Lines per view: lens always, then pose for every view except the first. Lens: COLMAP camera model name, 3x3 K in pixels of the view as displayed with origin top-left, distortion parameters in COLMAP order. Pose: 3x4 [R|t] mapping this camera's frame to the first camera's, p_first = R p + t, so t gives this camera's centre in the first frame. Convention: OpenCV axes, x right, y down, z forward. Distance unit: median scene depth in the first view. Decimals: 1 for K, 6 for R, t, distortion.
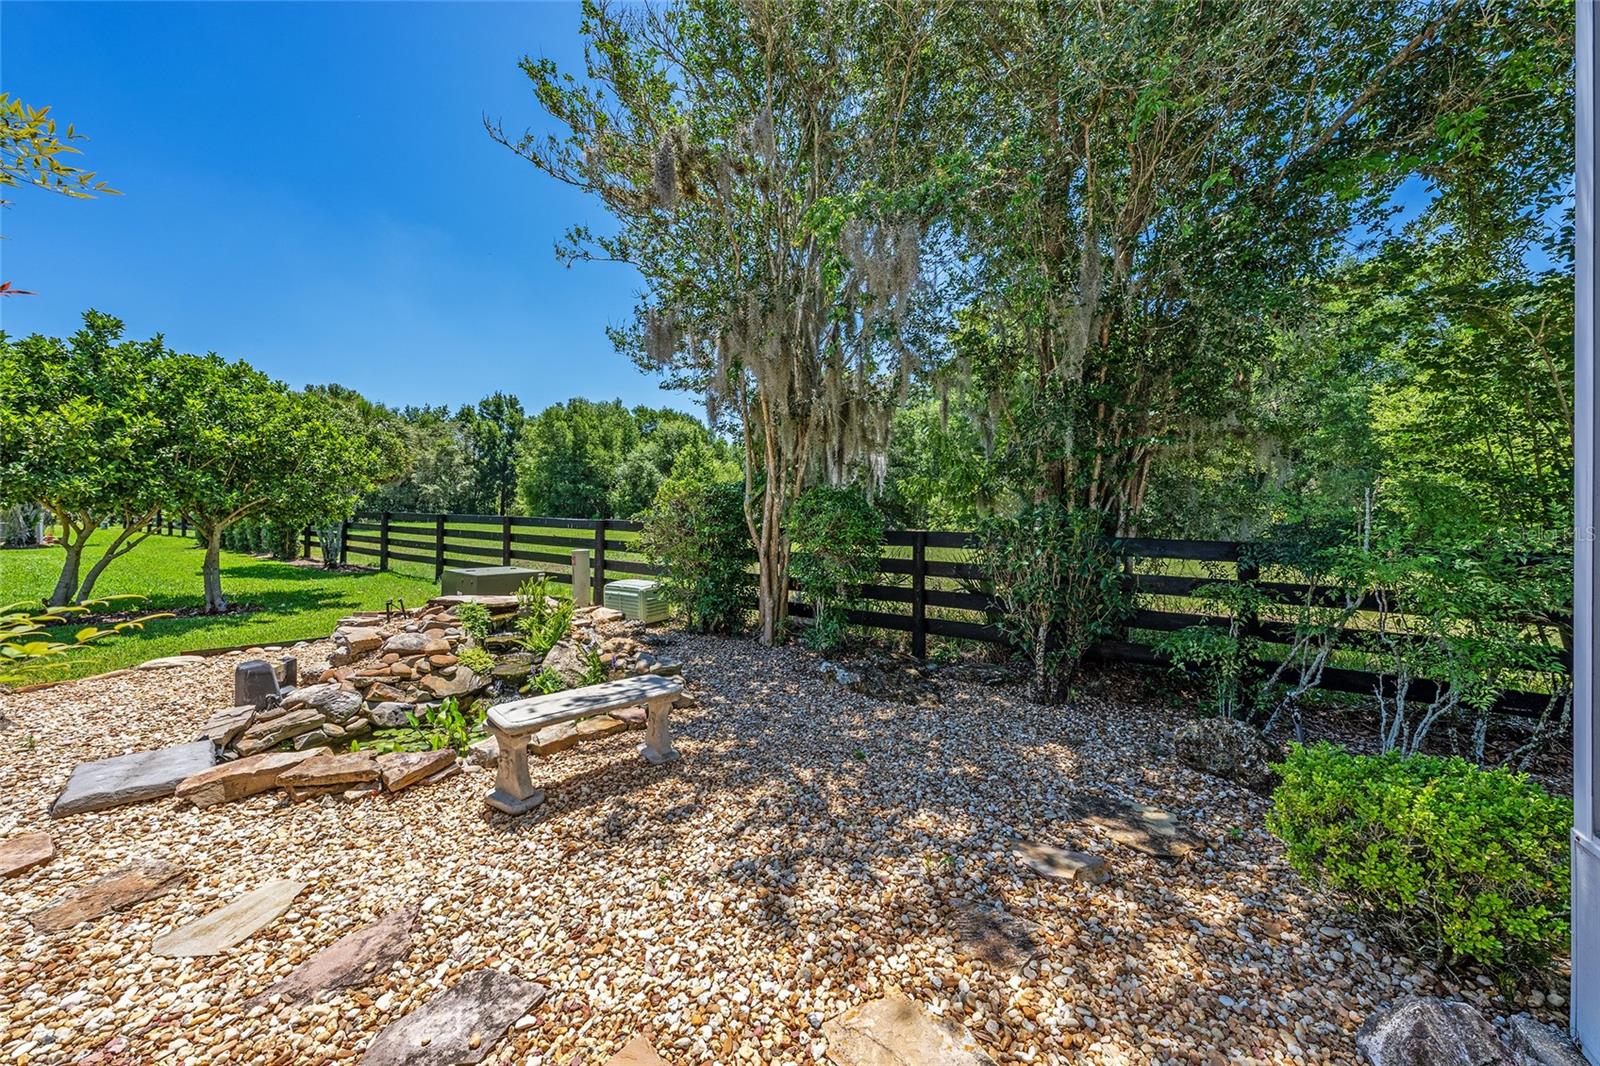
lens RADIAL K [[563.0, 0, 805.0], [0, 563.0, 531.3], [0, 0, 1]] dist [-0.001123, -0.000259]
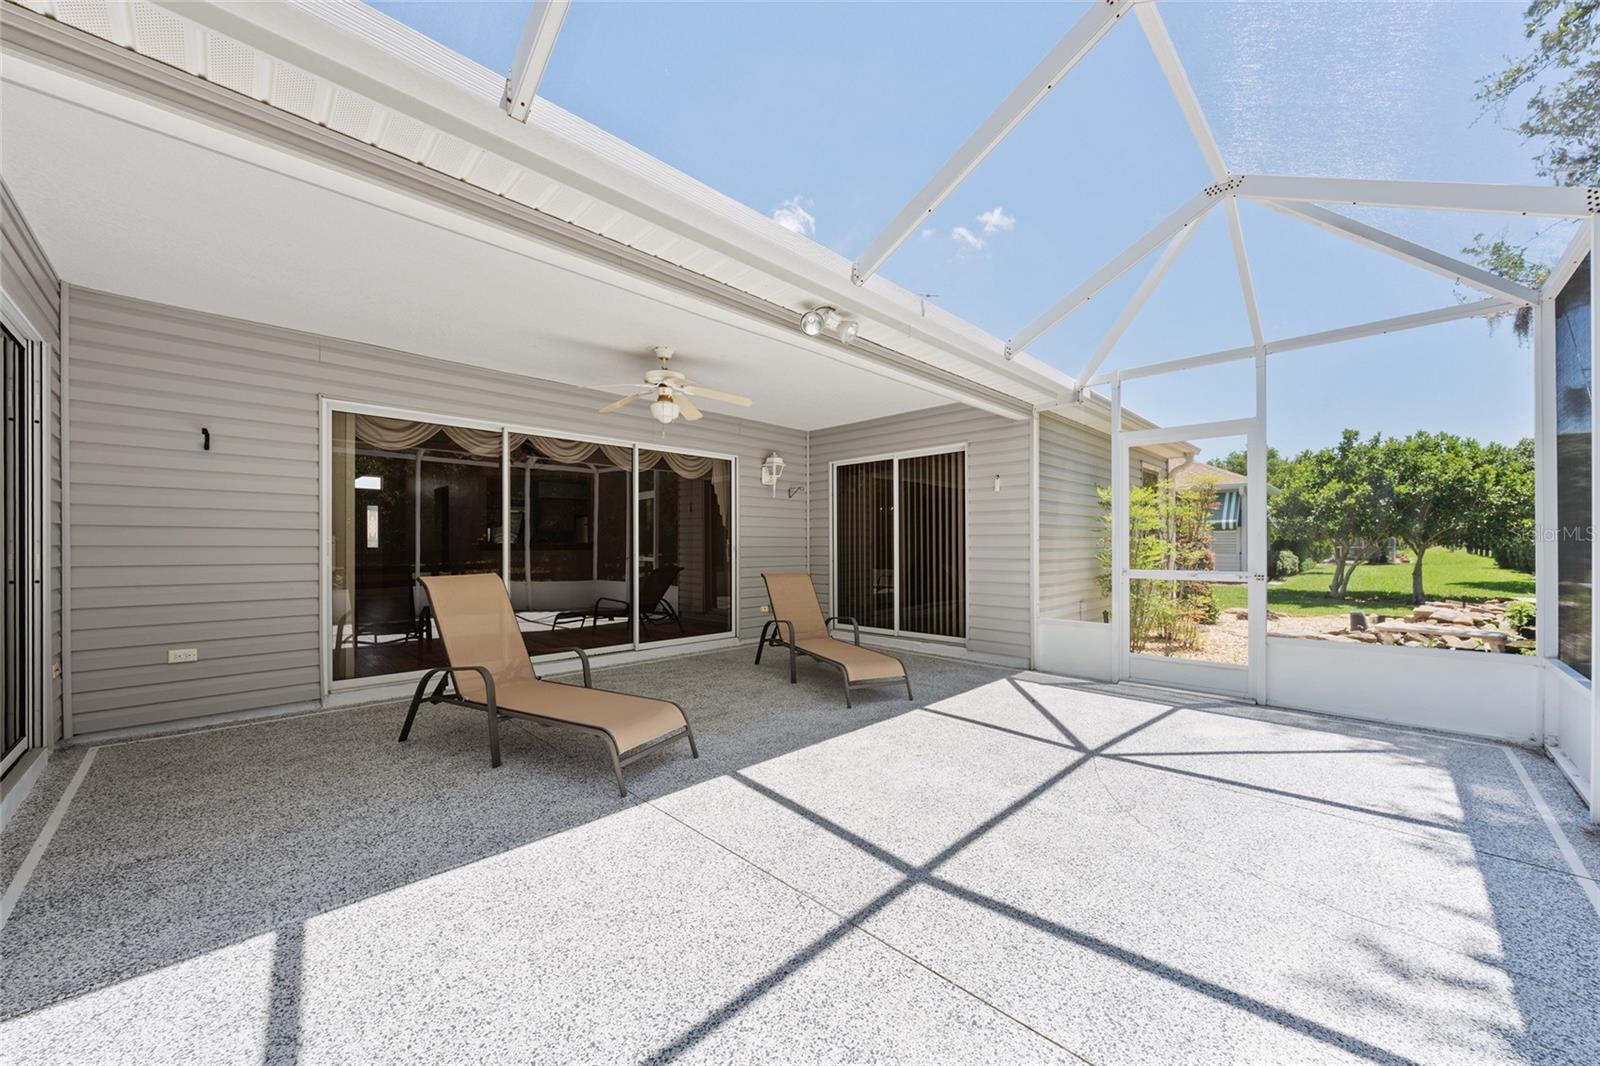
lens RADIAL K [[588.0, 0, 799.5], [0, 588.0, 537.4], [0, 0, 1]] dist [-0.000879, -0.000013]
pose [[-0.200217, -0.018197, -0.979583, 0.907643], [-0.001459, 0.999832, -0.018275, -0.000005], [0.979750, -0.002230, -0.200210, -0.347047]]
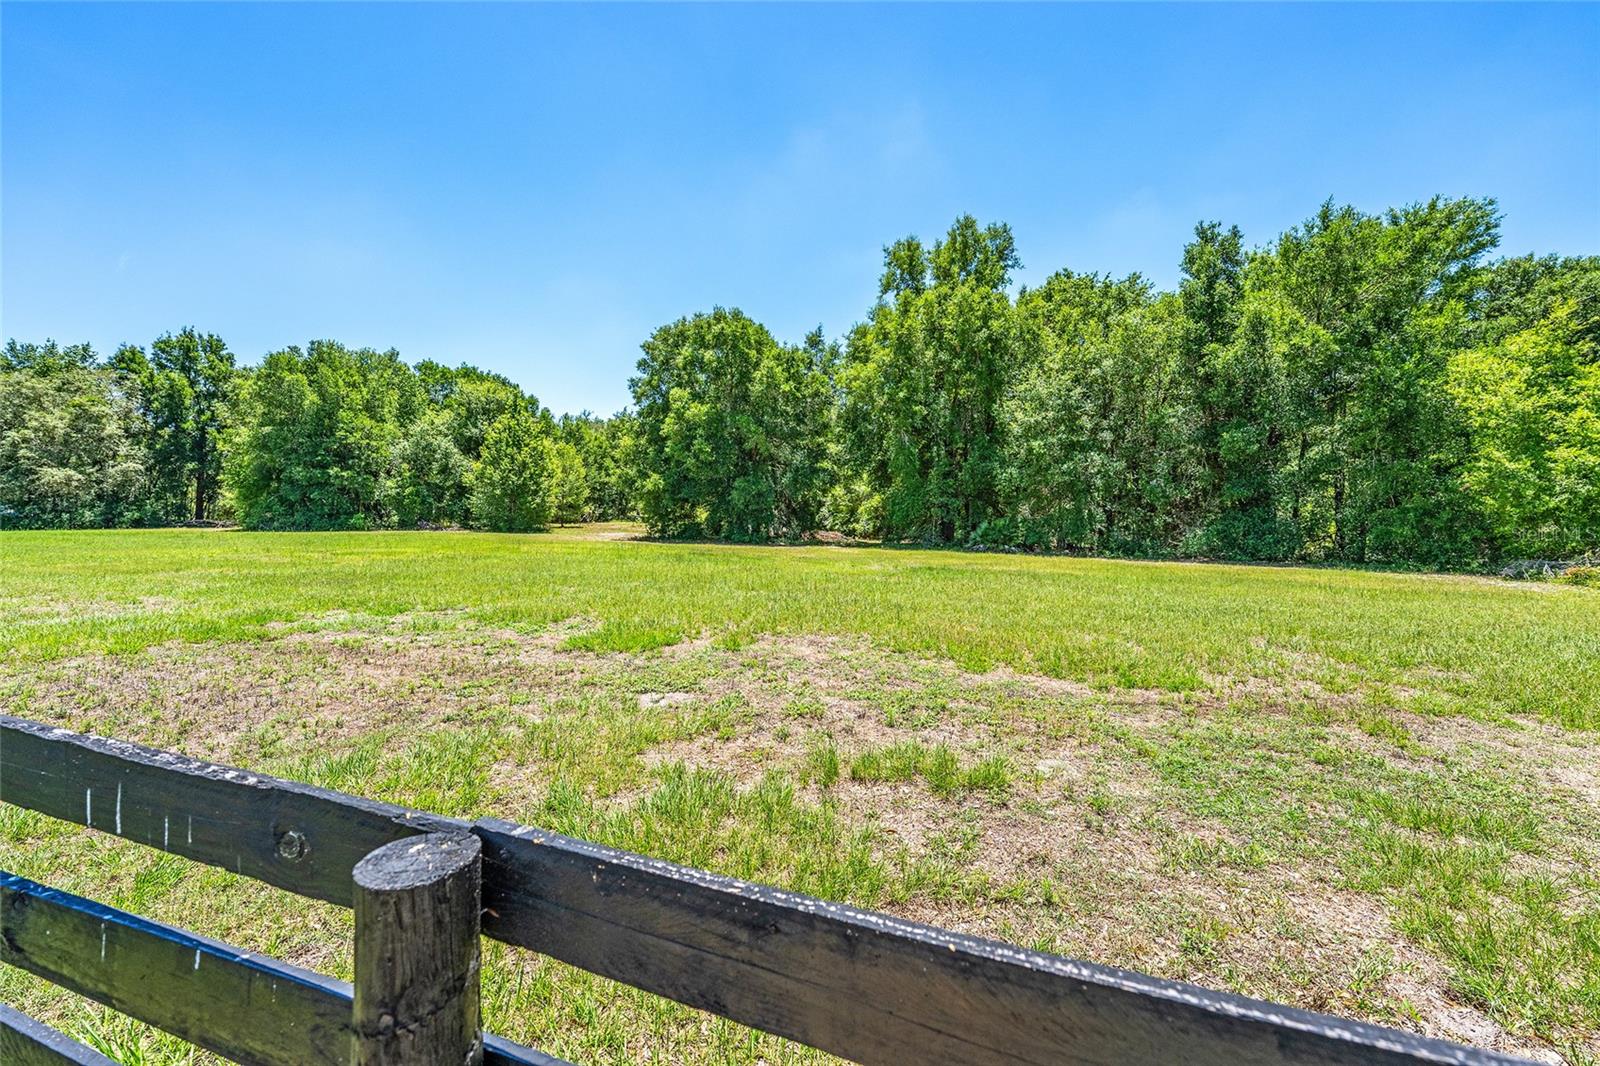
lens RADIAL K [[696.7, 0, 832.8], [0, 696.7, 532.9], [0, 0, 1]] dist [0.001962, 0.000259]
pose [[0.971103, -0.013167, 0.238296, -0.380396], [0.012475, 0.999912, 0.004415, -0.086764], [-0.238333, -0.001315, 0.971183, 1.070413]]
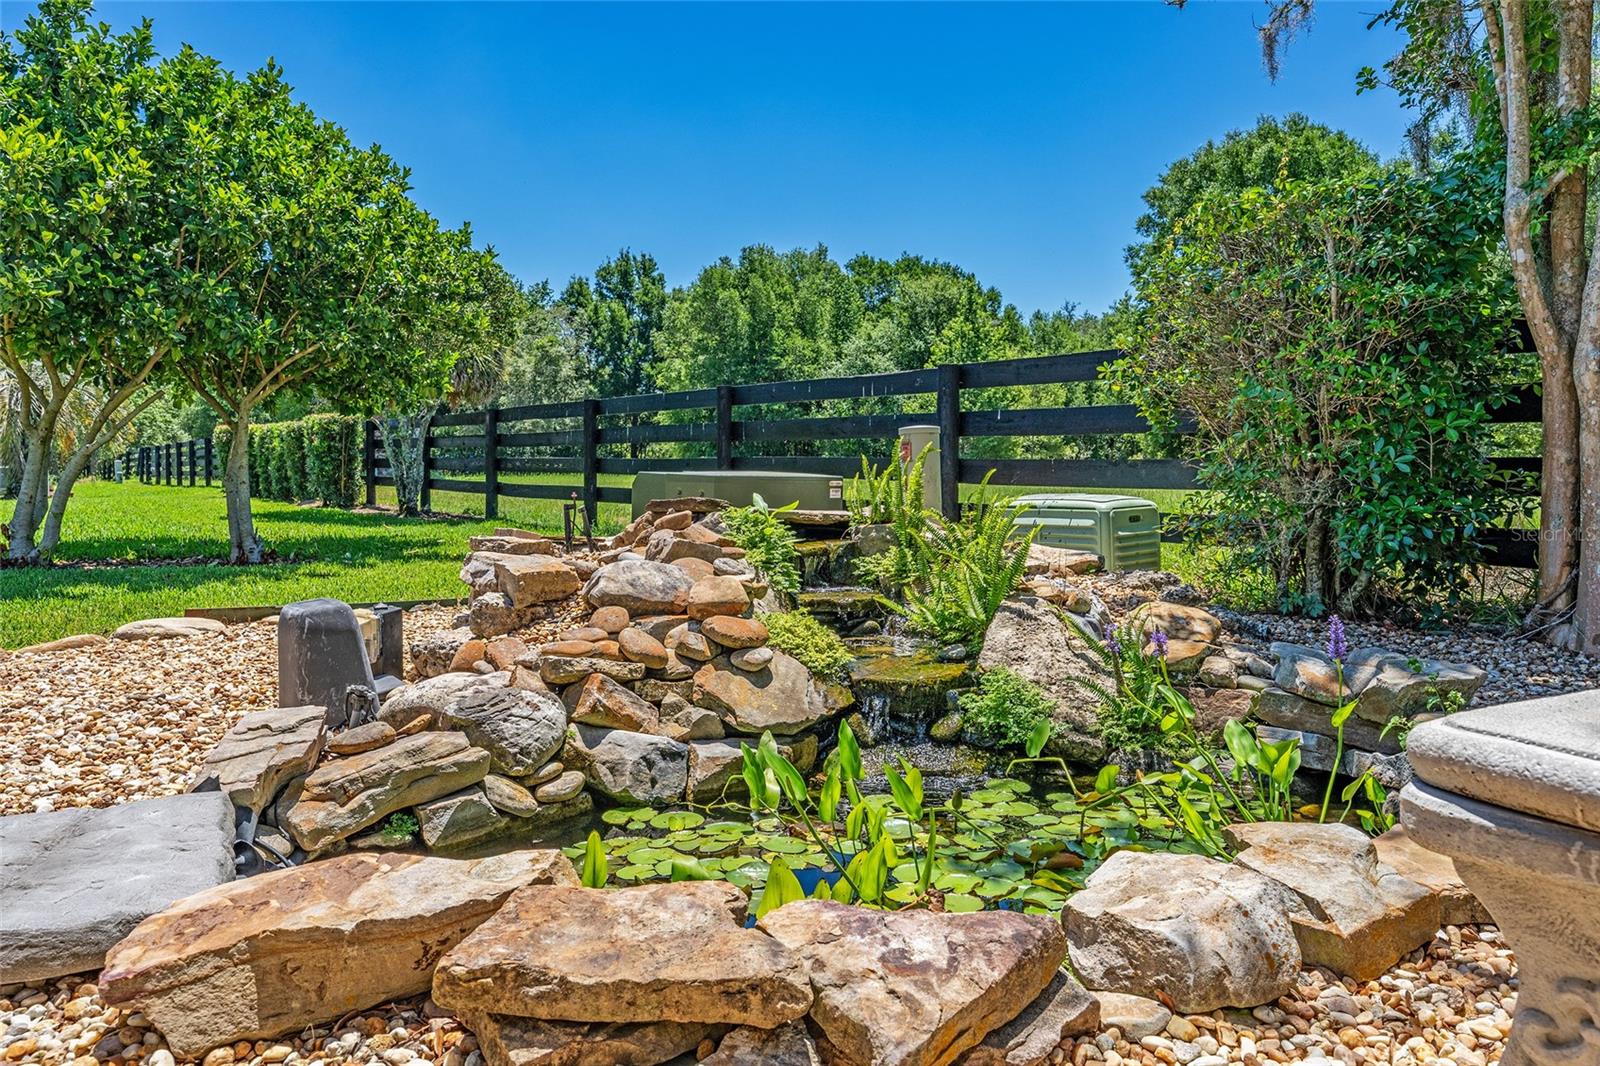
lens RADIAL K [[1087.5, 0, 801.3], [0, 1087.5, 522.8], [0, 0, 1]] dist [0.001974, -0.002454]
pose [[0.942911, -0.001889, -0.333040, -0.241898], [0.011715, 0.999553, 0.027498, 0.091815], [0.332840, -0.029830, 0.942512, 0.237142]]
